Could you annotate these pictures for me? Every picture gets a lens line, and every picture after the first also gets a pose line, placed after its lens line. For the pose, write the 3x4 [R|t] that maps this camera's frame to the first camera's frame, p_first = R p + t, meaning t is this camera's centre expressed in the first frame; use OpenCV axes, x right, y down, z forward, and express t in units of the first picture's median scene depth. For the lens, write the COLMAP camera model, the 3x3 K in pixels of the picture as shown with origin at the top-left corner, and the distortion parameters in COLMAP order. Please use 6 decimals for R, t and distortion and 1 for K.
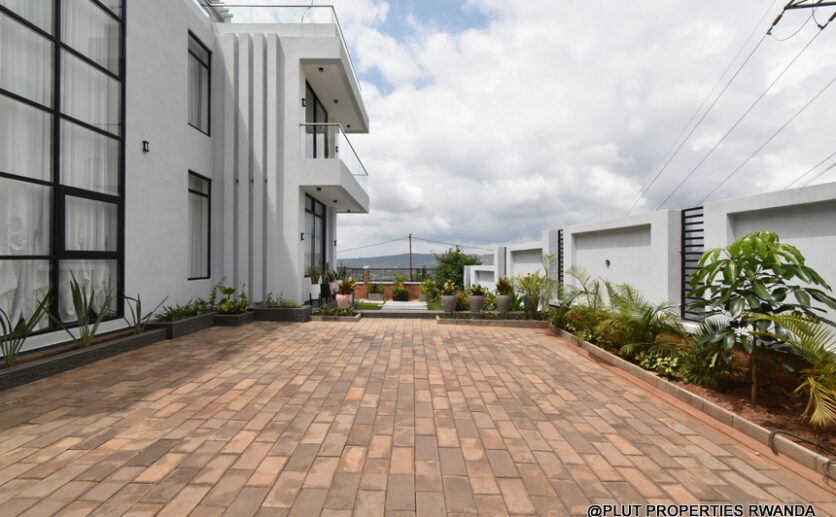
lens RADIAL K [[368.3, 0, 415.5], [0, 368.3, 258.0], [0, 0, 1]] dist [0.000942, -0.000223]
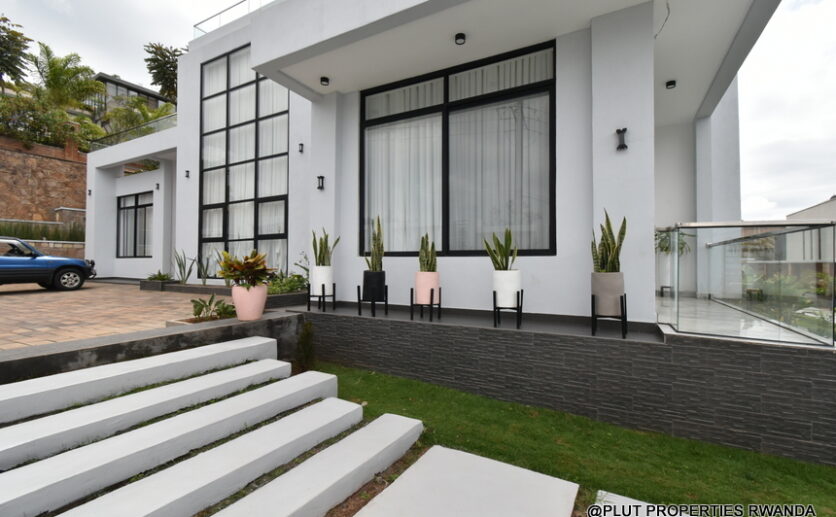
lens RADIAL K [[368.3, 0, 415.5], [0, 368.3, 258.0], [0, 0, 1]] dist [0.000942, -0.000223]
pose [[-0.485664, -0.019874, -0.873920, 0.209376], [-0.002772, 0.999771, -0.021196, 0.122456], [0.874141, -0.007872, -0.485608, 2.474149]]
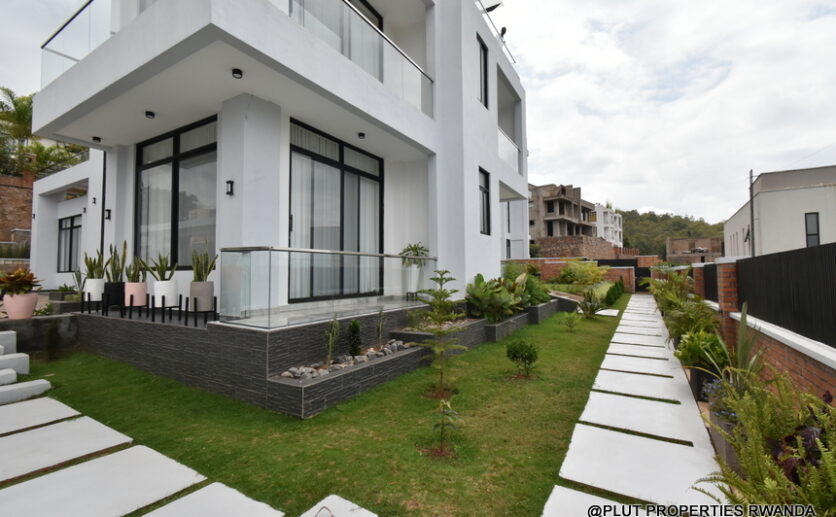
lens RADIAL K [[368.3, 0, 415.5], [0, 368.3, 258.0], [0, 0, 1]] dist [0.000942, -0.000223]
pose [[-0.517681, -0.036218, -0.854807, 0.002540], [0.008831, 0.998824, -0.047668, 0.122532], [0.855528, -0.032226, -0.516753, 3.396854]]
